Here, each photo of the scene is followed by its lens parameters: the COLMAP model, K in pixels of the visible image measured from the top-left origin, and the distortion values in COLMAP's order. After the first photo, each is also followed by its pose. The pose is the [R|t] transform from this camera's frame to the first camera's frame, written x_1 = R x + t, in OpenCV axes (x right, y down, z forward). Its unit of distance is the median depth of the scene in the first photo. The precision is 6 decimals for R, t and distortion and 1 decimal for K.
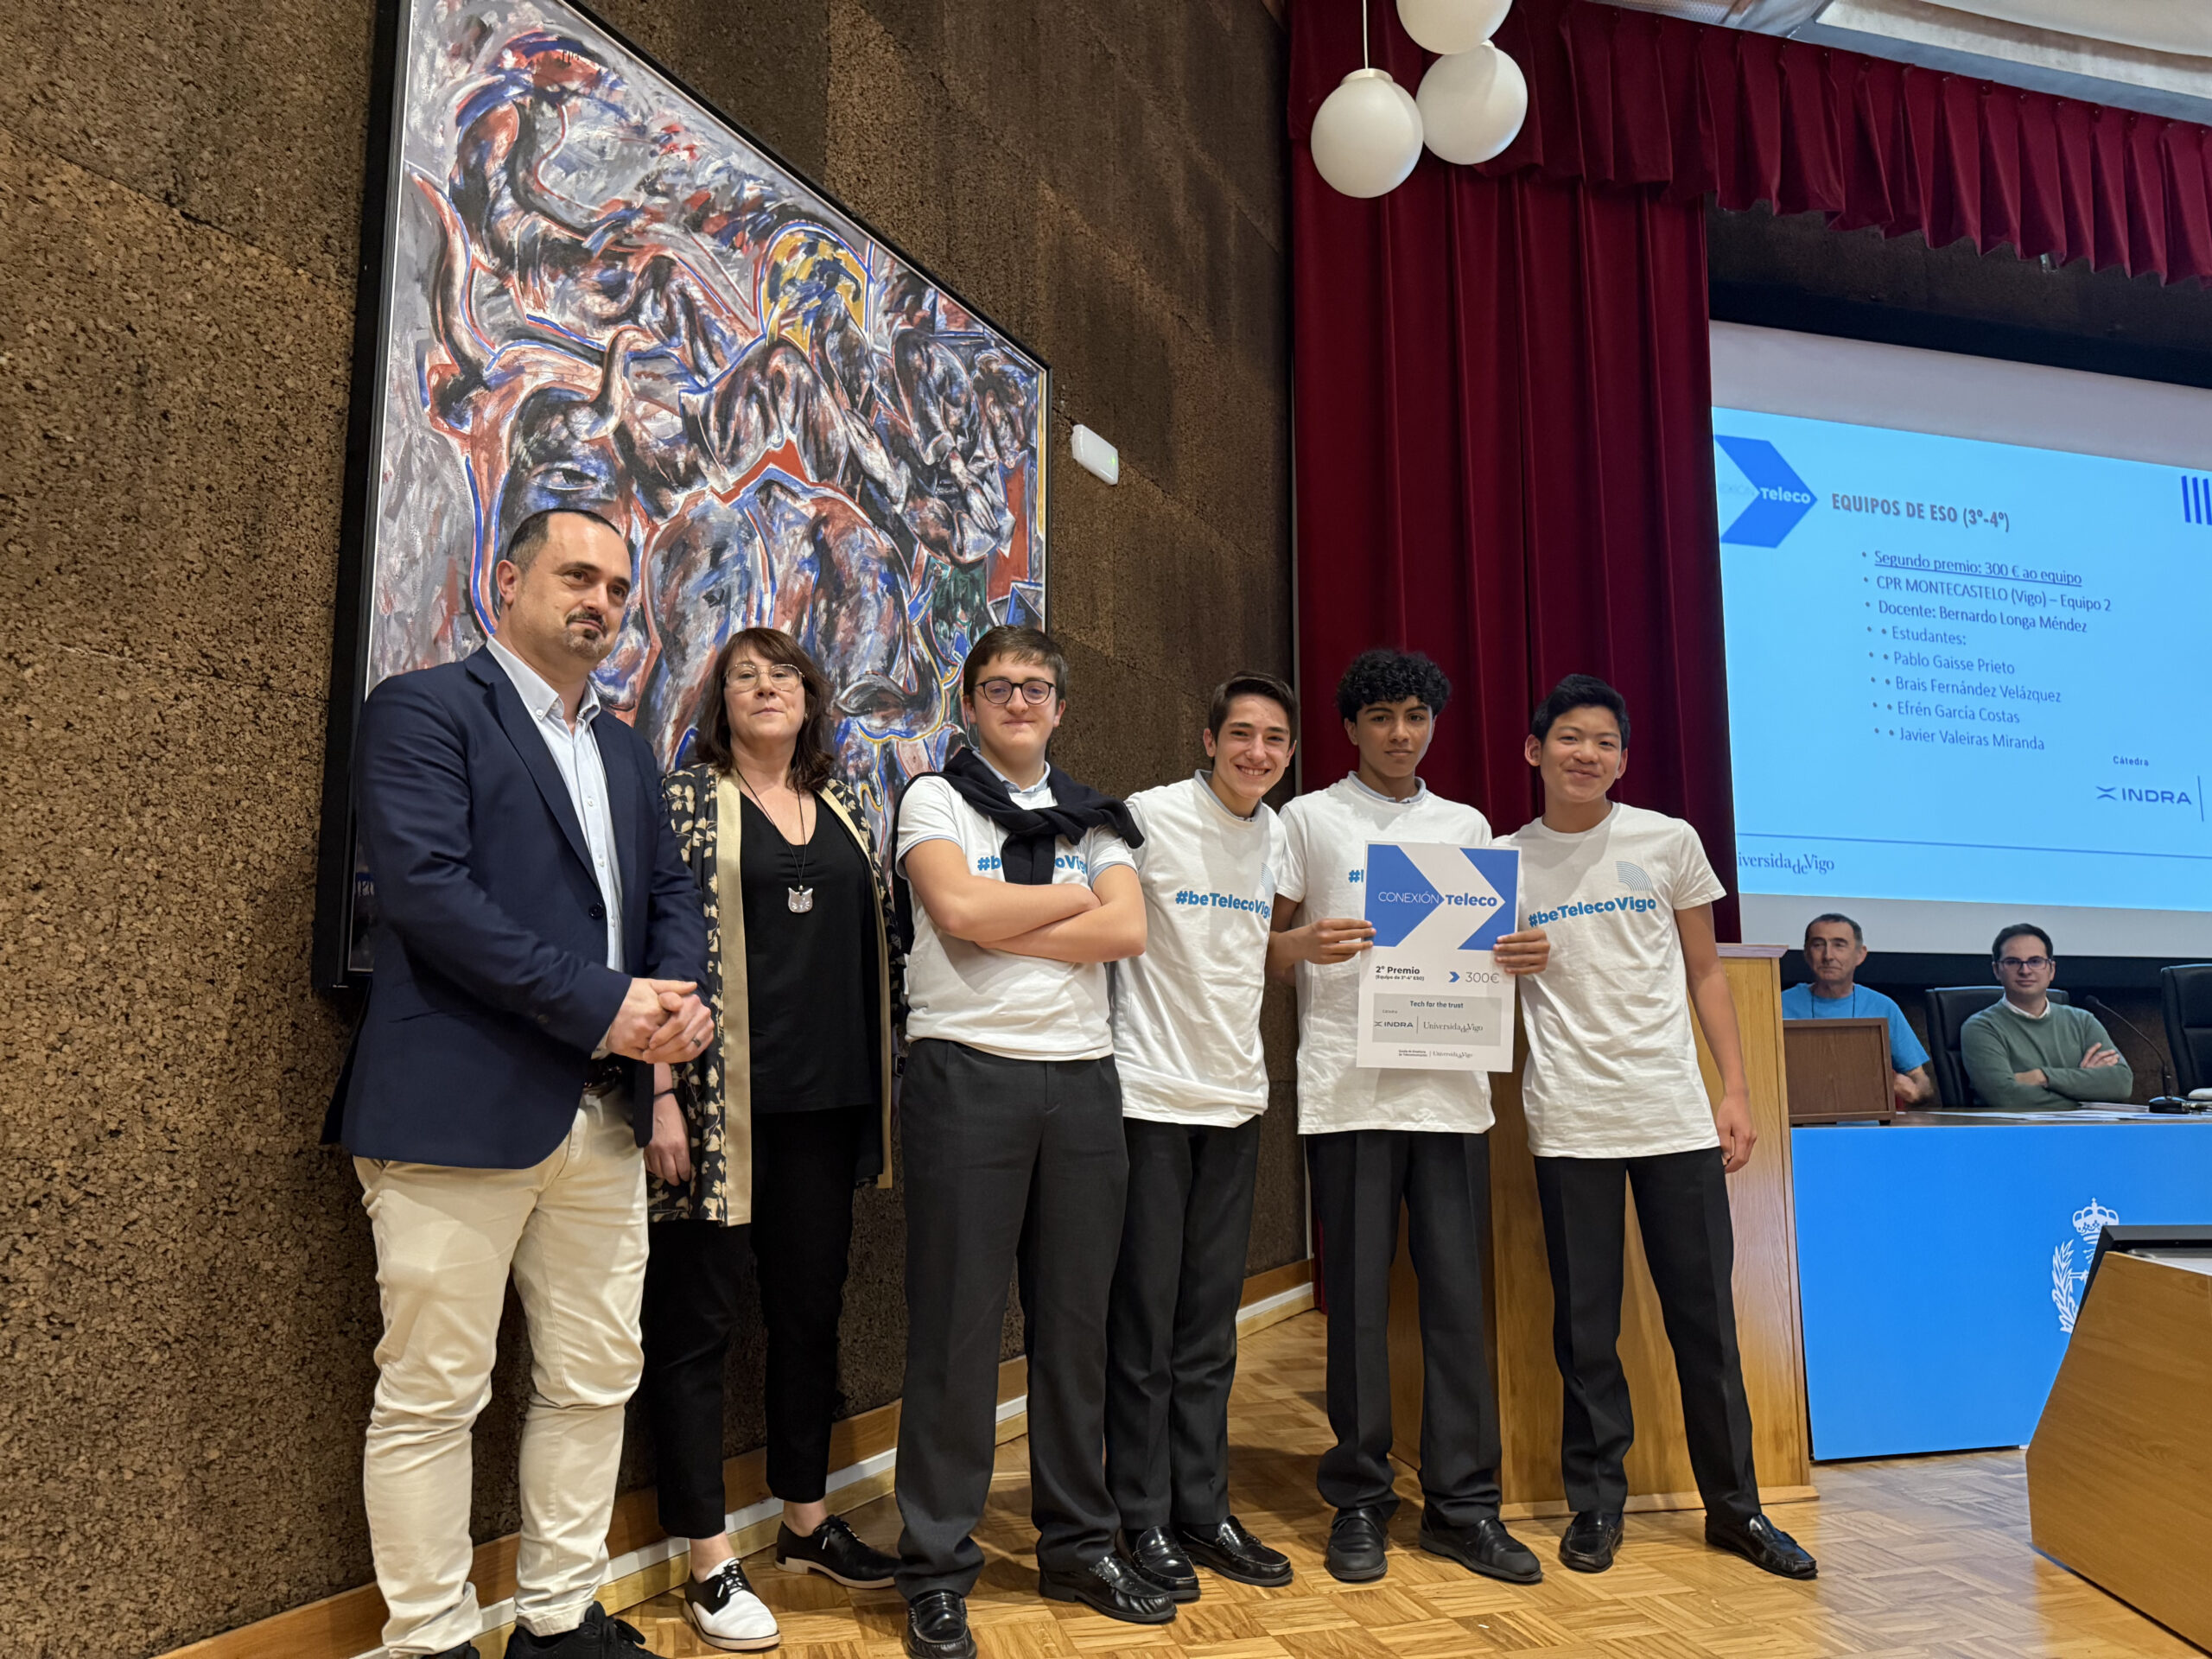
lens RADIAL K [[1554.9, 0, 1106.0], [0, 1554.9, 829.5], [0, 0, 1]] dist [0.015430, -0.018701]
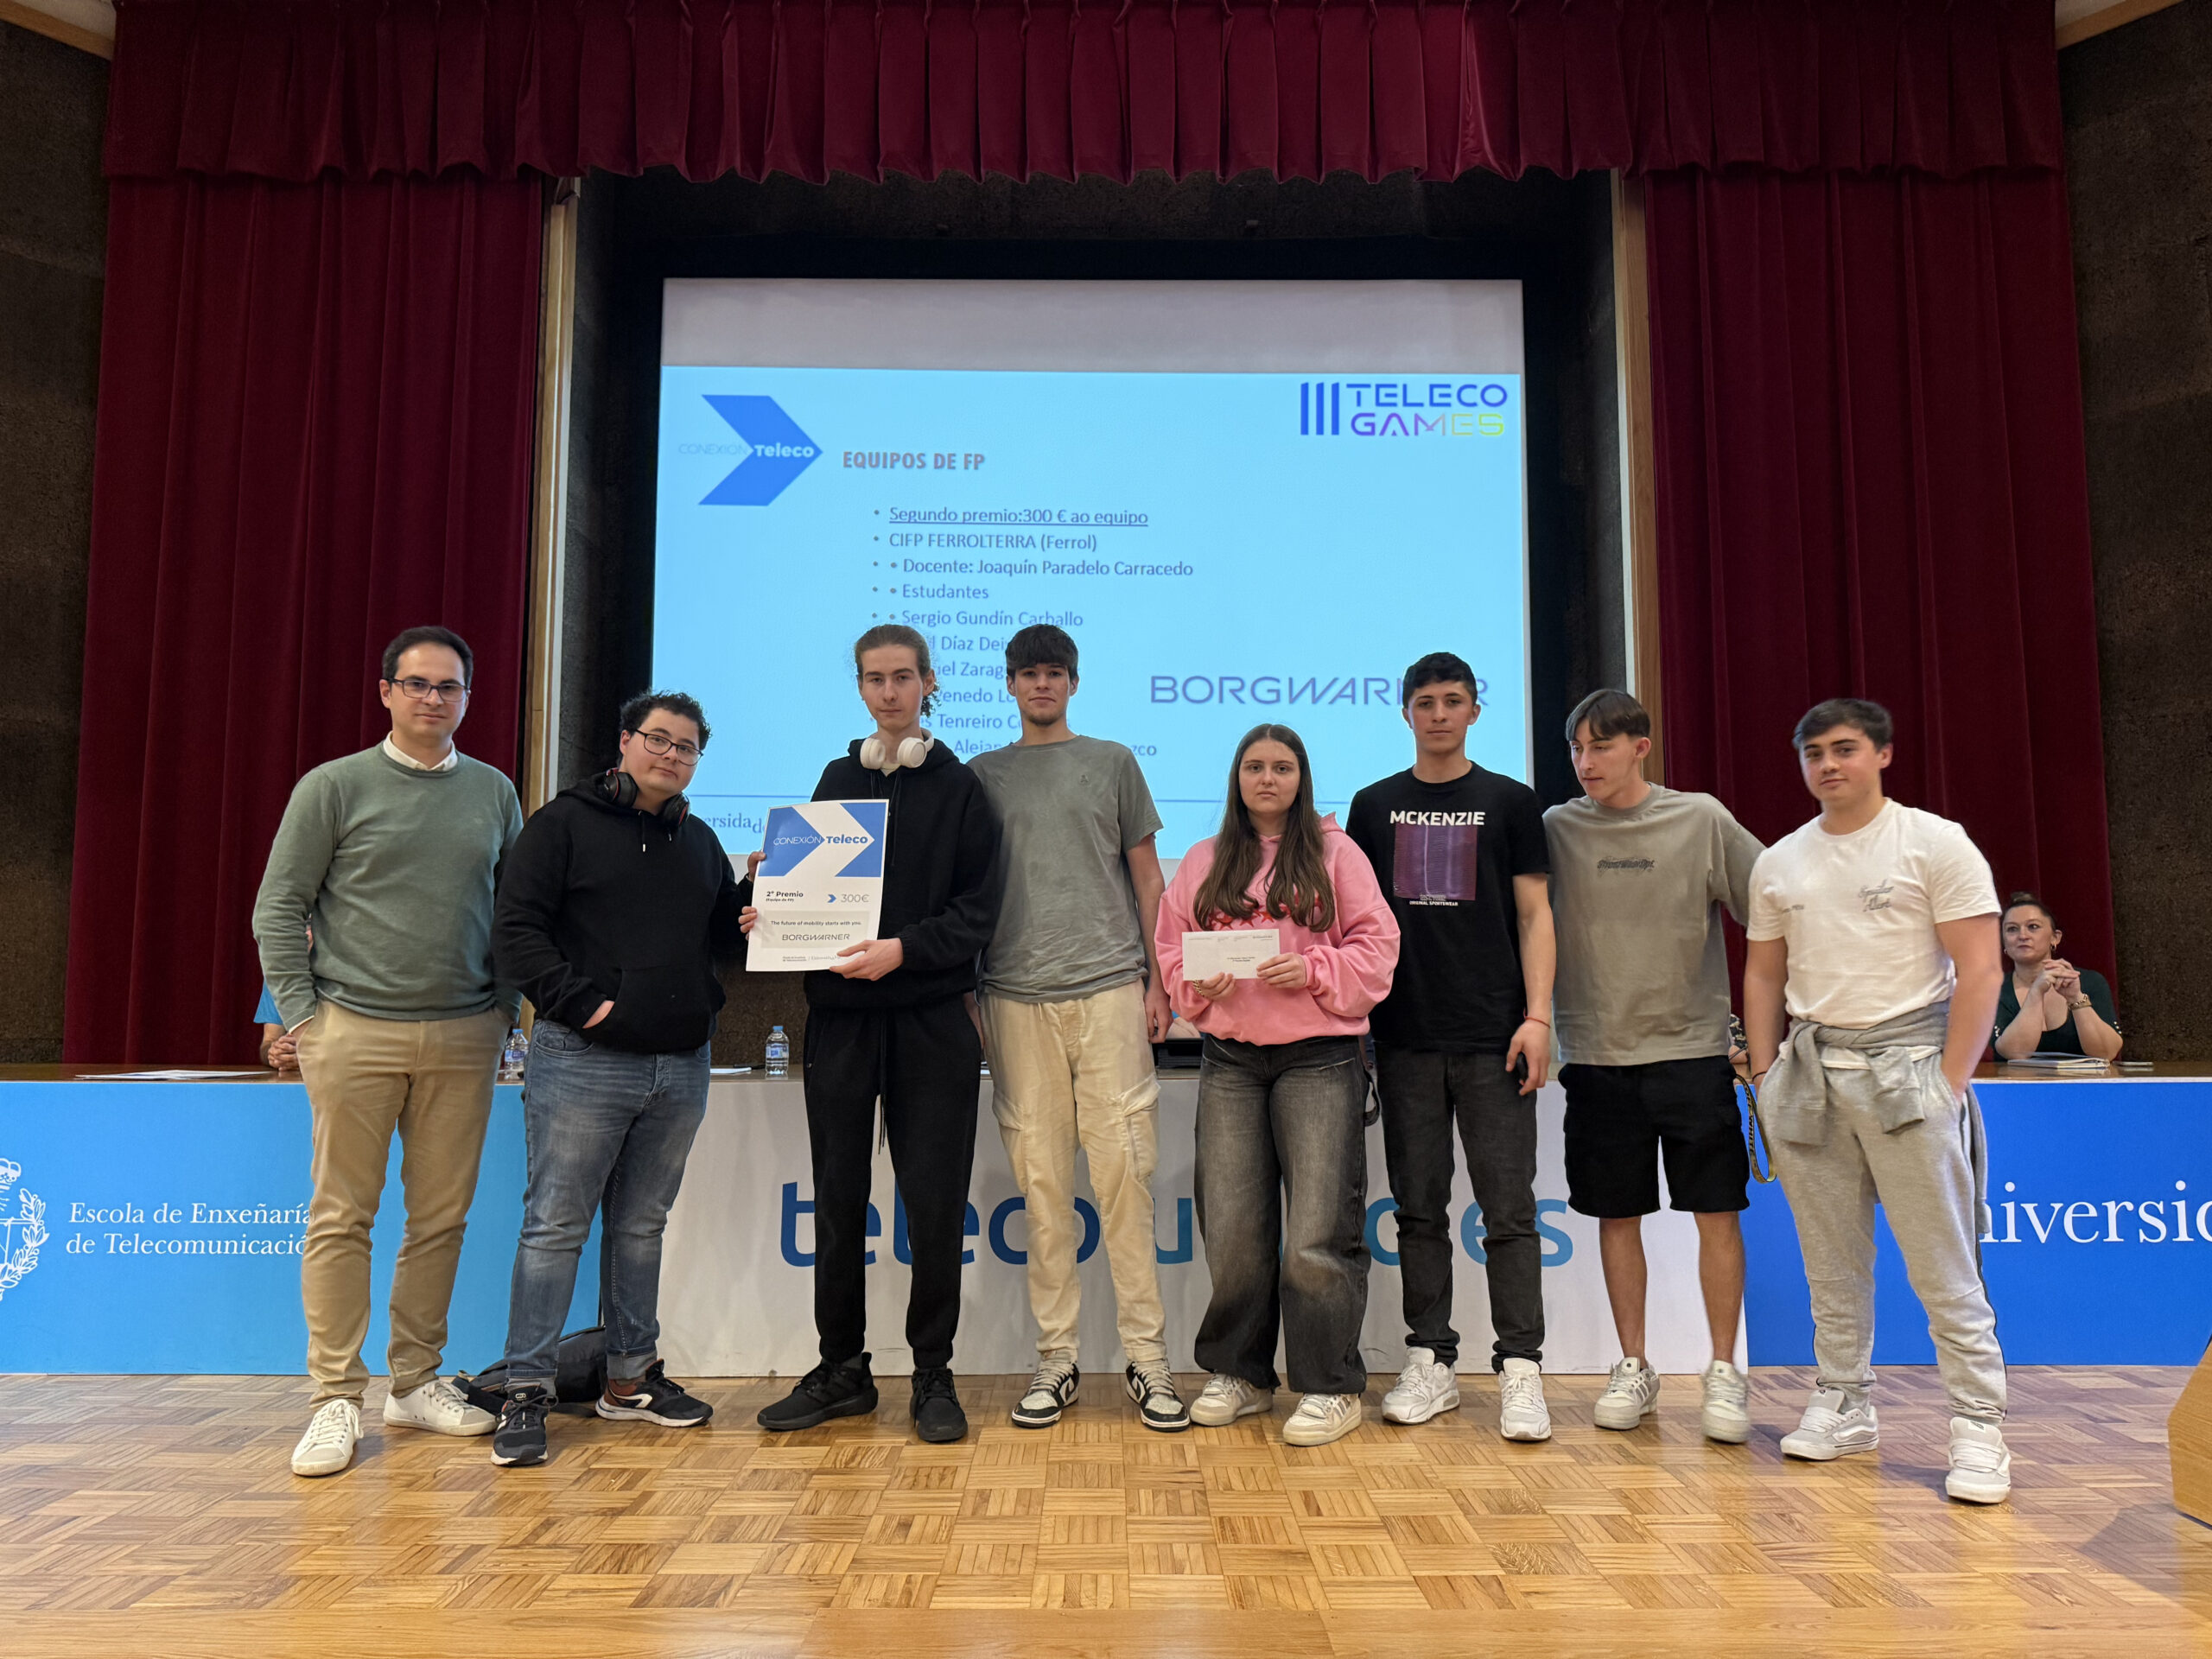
lens RADIAL K [[1556.4, 0, 1117.4], [0, 1556.4, 872.5], [0, 0, 1]] dist [0.013560, -0.017978]
pose [[0.966844, -0.035119, -0.252941, 2.334409], [0.039043, 0.999182, 0.010511, 0.125546], [0.252365, -0.020039, 0.967425, 0.270259]]
